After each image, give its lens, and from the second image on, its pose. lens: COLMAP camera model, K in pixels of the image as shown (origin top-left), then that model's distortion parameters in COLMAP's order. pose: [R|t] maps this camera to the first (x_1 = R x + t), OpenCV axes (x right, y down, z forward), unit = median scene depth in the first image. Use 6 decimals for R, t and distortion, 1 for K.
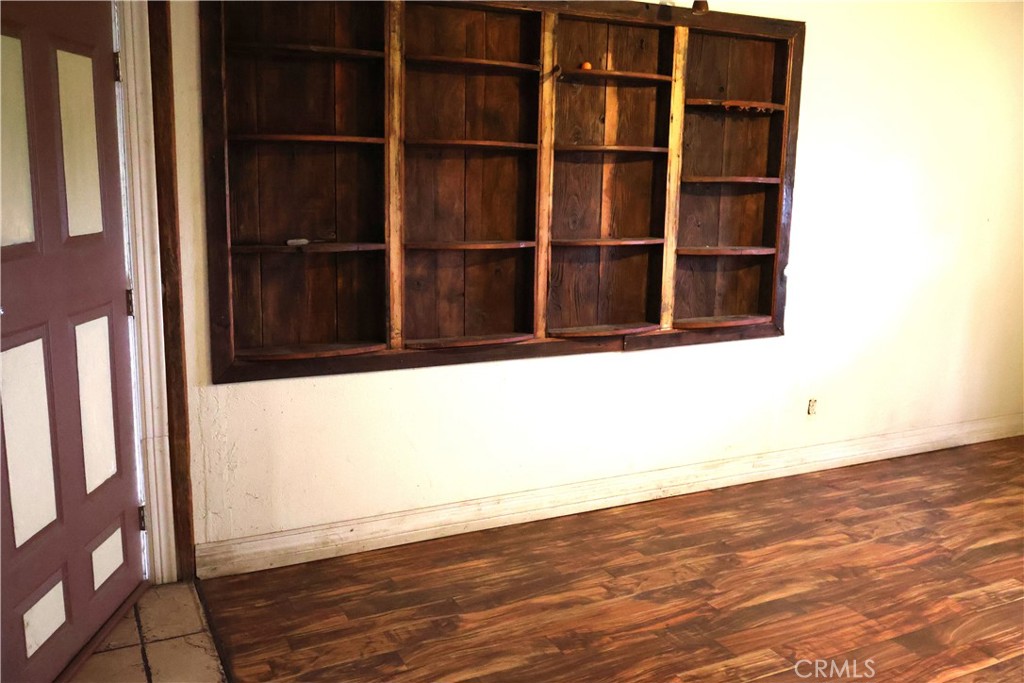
lens RADIAL K [[844.9, 0, 510.8], [0, 844.9, 361.6], [0, 0, 1]] dist [-0.076944, -0.007039]
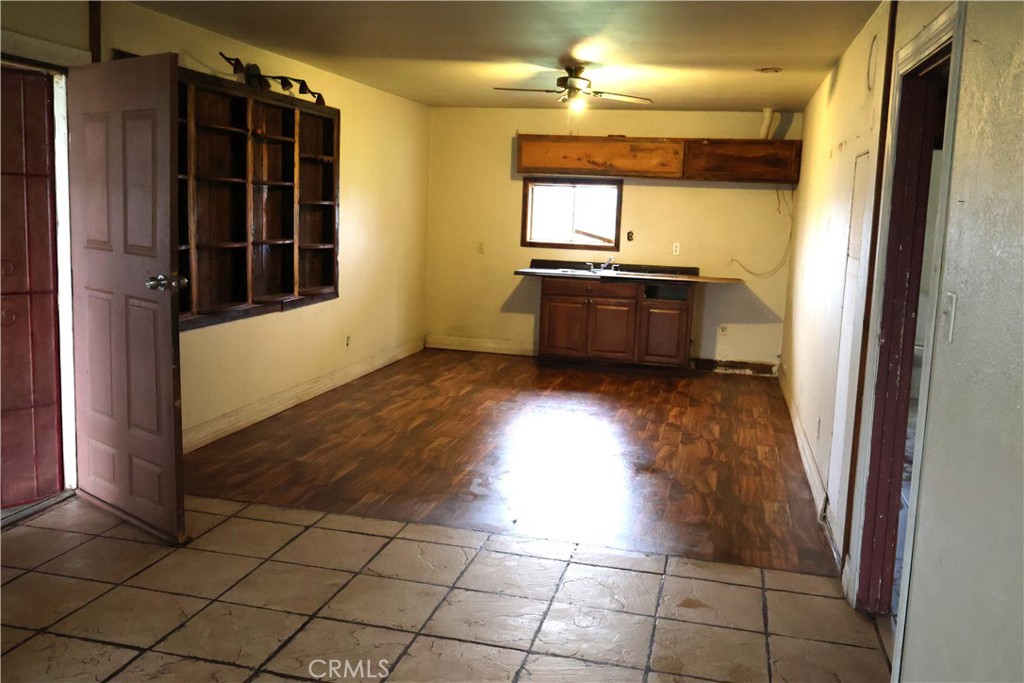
lens RADIAL K [[928.6, 0, 512.0], [0, 928.6, 341.5], [0, 0, 1]] dist [0.000655, -0.002247]
pose [[0.639857, -0.105178, 0.761262, -0.952918], [0.143669, 0.989497, 0.015955, 0.080786], [-0.754945, 0.099161, 0.648248, -0.453151]]
